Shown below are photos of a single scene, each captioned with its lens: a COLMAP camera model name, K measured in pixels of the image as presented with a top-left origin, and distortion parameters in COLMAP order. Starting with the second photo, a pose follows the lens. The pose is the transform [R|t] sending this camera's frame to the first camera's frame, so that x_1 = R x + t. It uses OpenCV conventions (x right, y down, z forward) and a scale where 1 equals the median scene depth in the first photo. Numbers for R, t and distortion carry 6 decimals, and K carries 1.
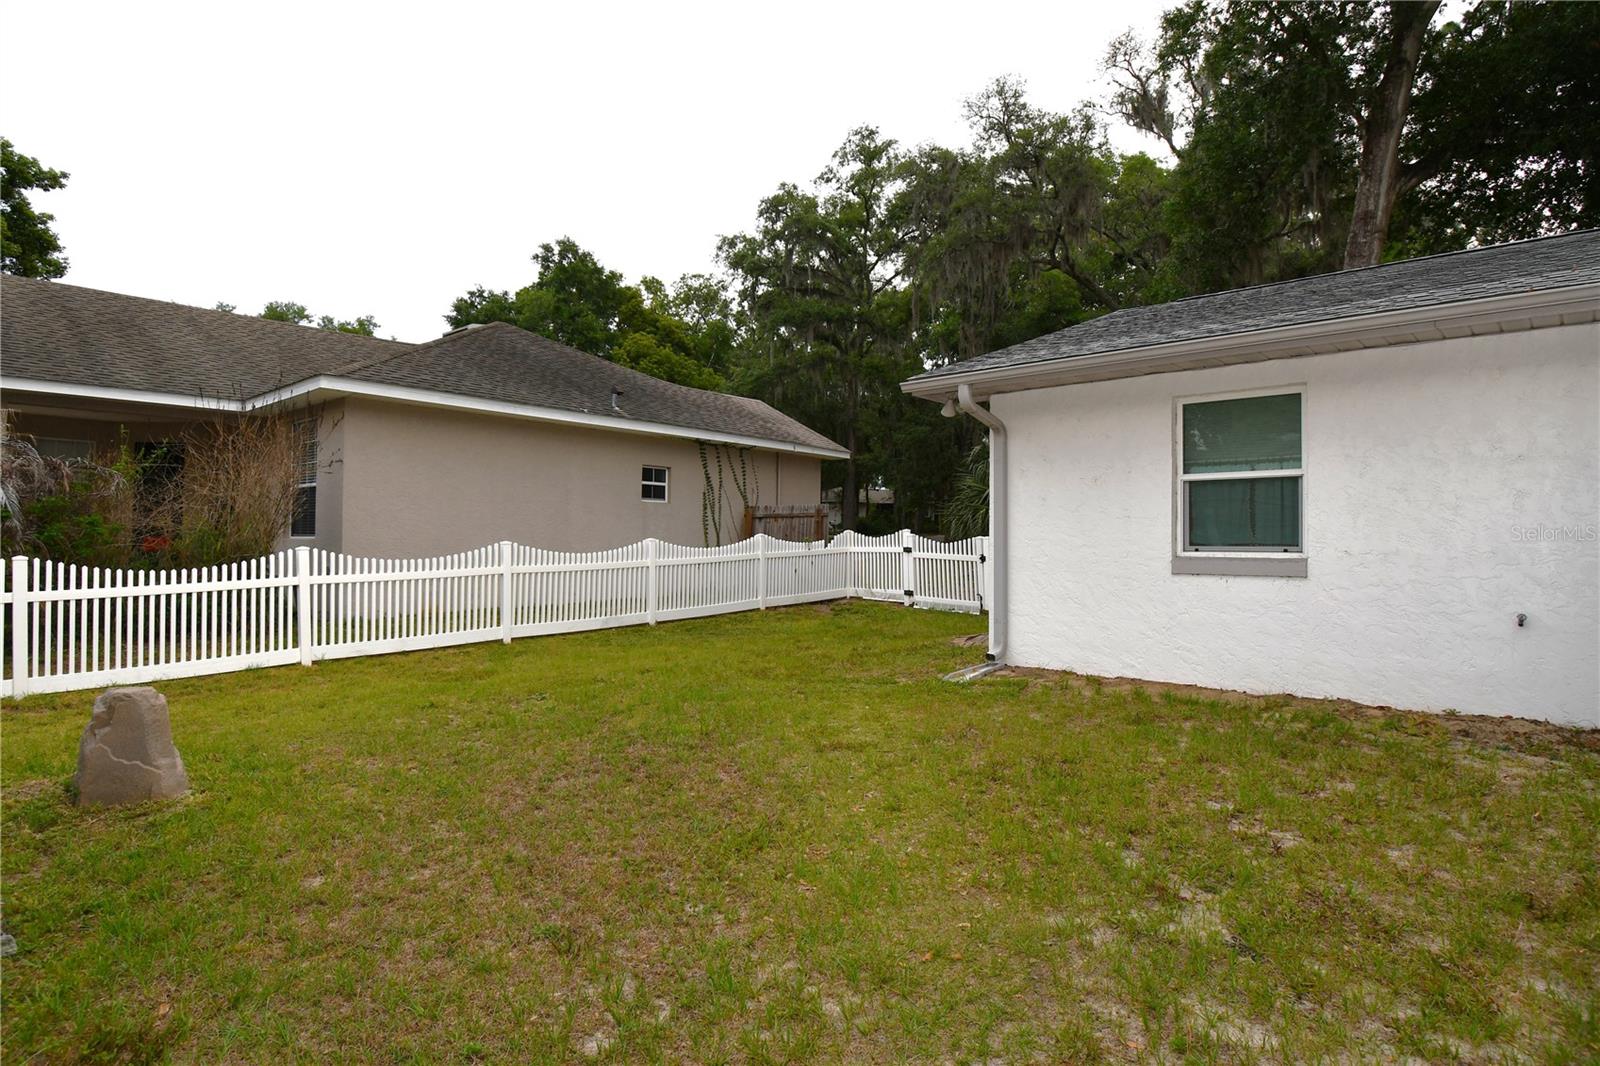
lens RADIAL K [[871.3, 0, 798.4], [0, 871.3, 533.5], [0, 0, 1]] dist [0.001161, 0.000248]
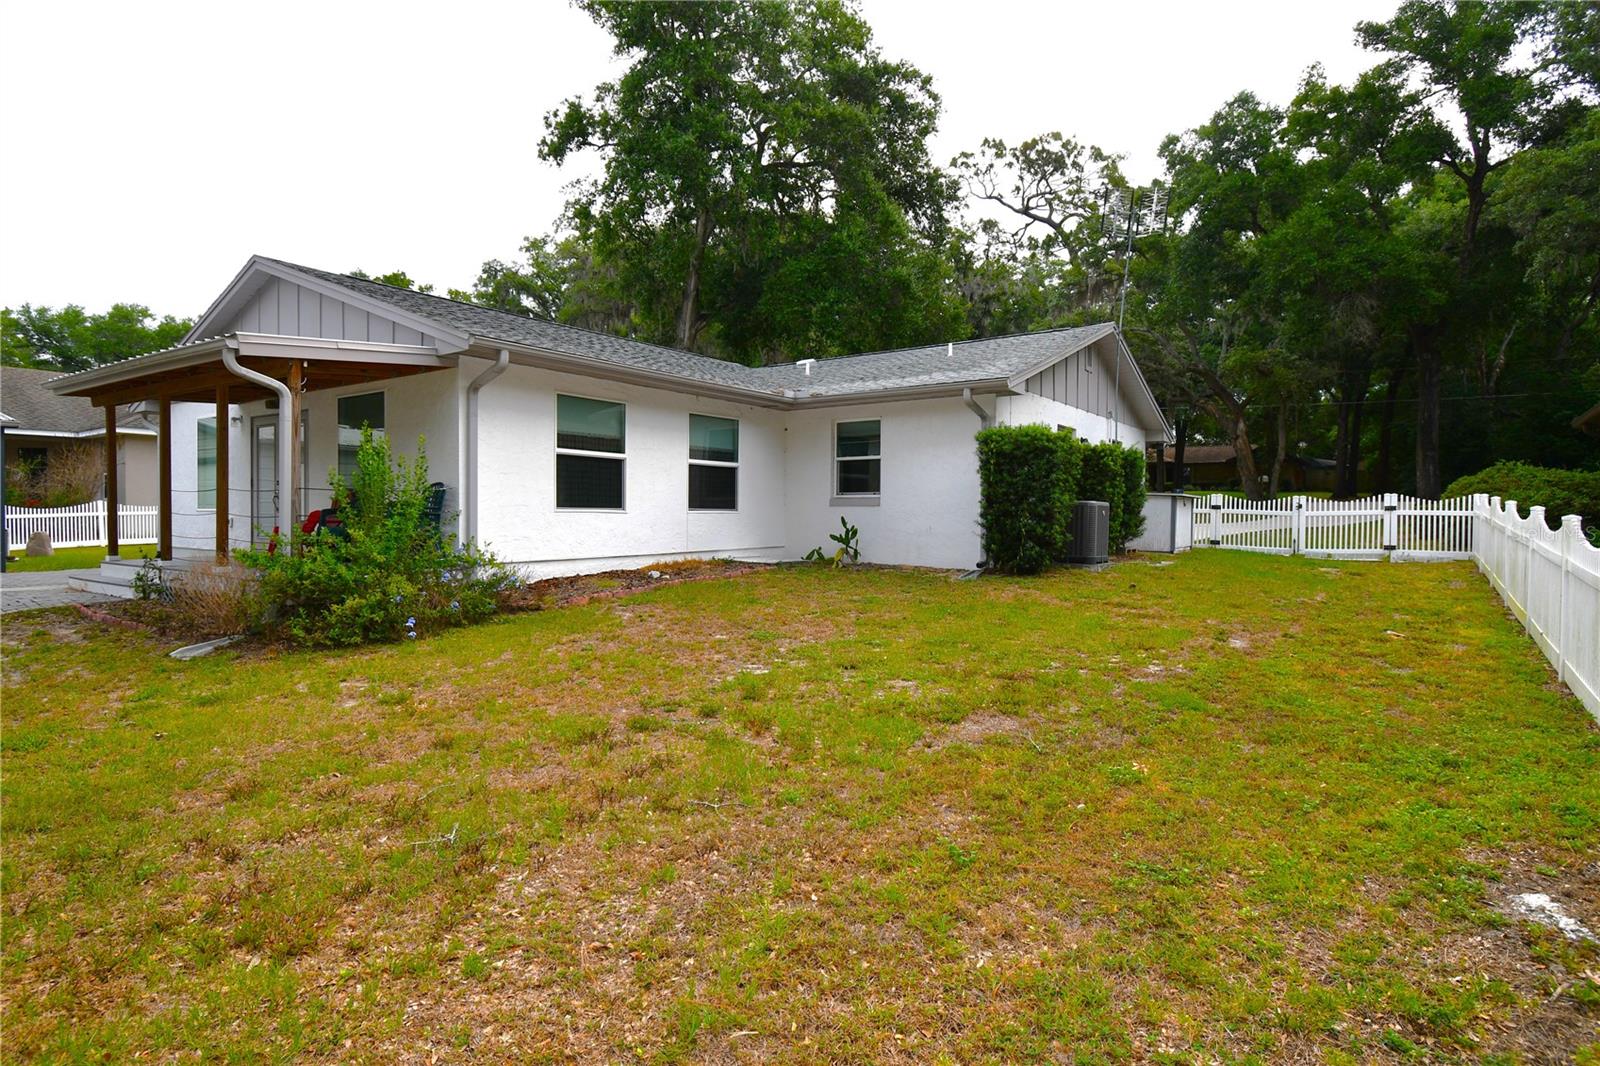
lens RADIAL K [[871.3, 0, 798.4], [0, 871.3, 533.5], [0, 0, 1]] dist [0.001161, 0.000248]
pose [[0.994582, -0.002802, 0.103914, 0.600824], [-0.000445, 0.999513, 0.031206, 0.015081], [-0.103951, -0.031083, 0.994097, -0.878766]]
